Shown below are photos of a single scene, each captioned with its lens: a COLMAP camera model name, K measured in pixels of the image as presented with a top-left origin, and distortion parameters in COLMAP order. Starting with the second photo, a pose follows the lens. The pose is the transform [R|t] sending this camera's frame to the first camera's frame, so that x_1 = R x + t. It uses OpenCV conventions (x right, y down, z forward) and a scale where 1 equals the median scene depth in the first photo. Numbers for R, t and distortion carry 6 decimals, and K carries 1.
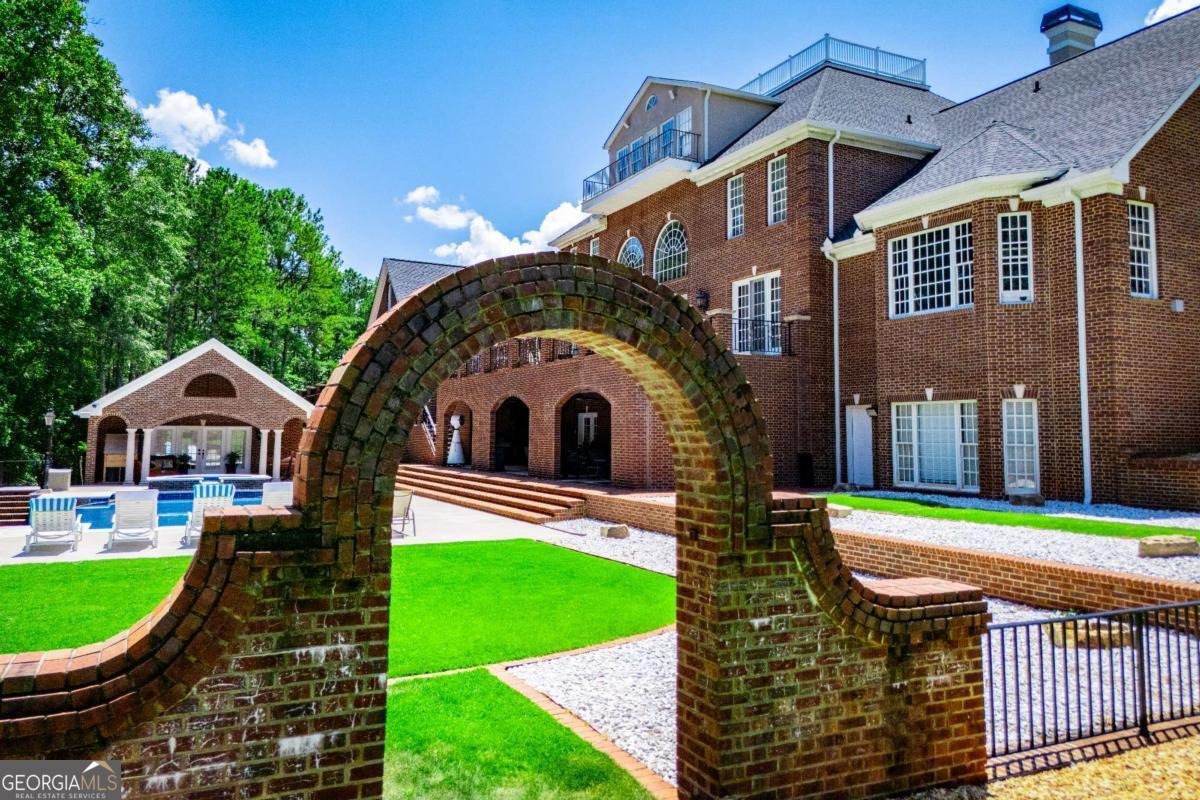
lens RADIAL K [[890.3, 0, 599.4], [0, 890.3, 348.5], [0, 0, 1]] dist [0.055268, -0.037973]
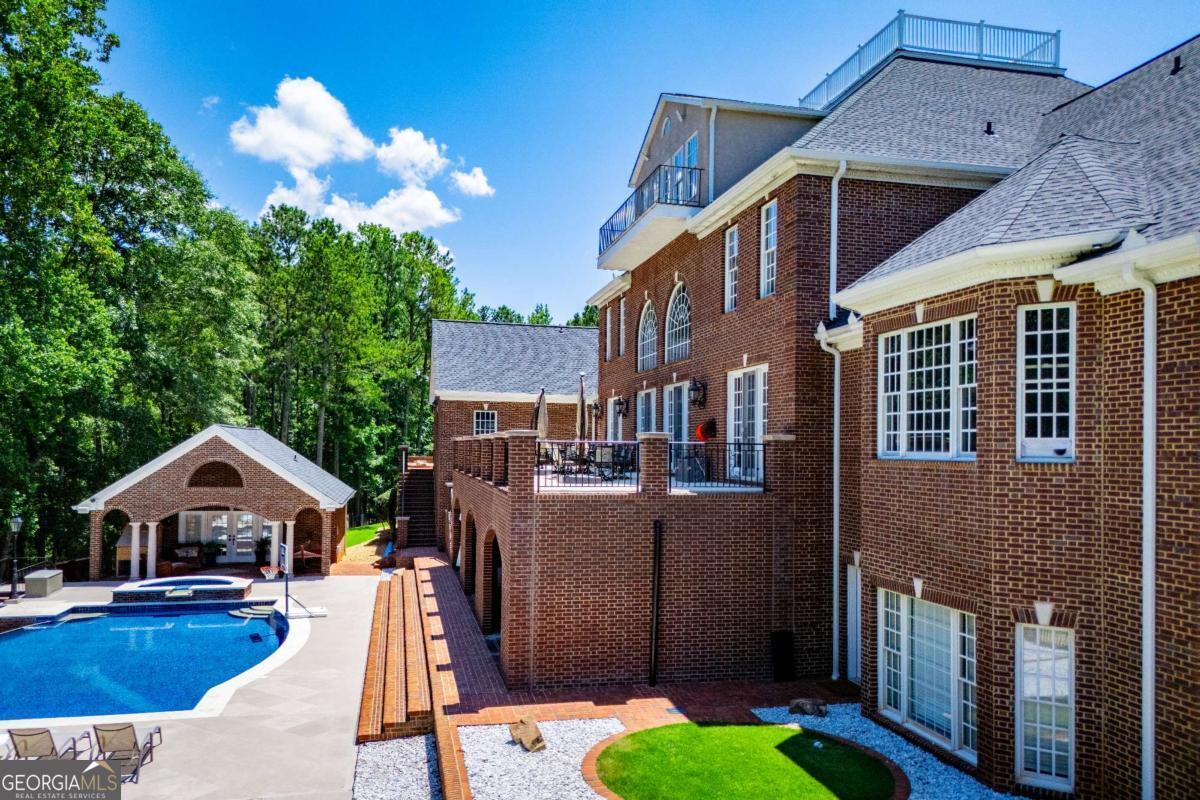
lens RADIAL K [[889.9, 0, 600.8], [0, 889.9, 432.5], [0, 0, 1]] dist [0.051593, -0.039771]
pose [[0.972941, -0.001760, -0.231048, 0.292867], [0.019054, 0.997176, 0.072640, -0.107740], [0.230267, -0.075077, 0.970227, 0.338676]]
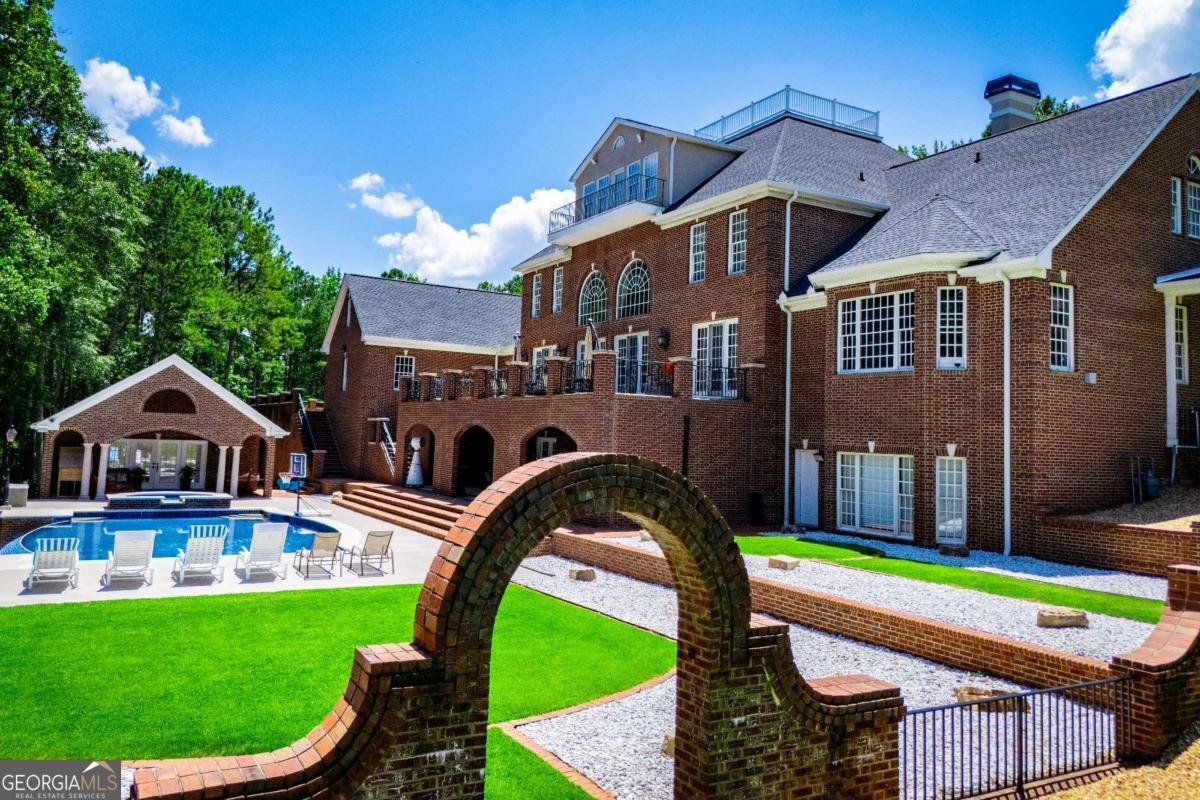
lens RADIAL K [[908.2, 0, 600.5], [0, 908.2, 350.1], [0, 0, 1]] dist [0.056071, -0.042609]
pose [[0.997697, 0.031996, 0.059801, -0.029723], [-0.032156, 0.999481, 0.001723, -0.057060], [-0.059715, -0.003642, 0.998209, -0.085033]]
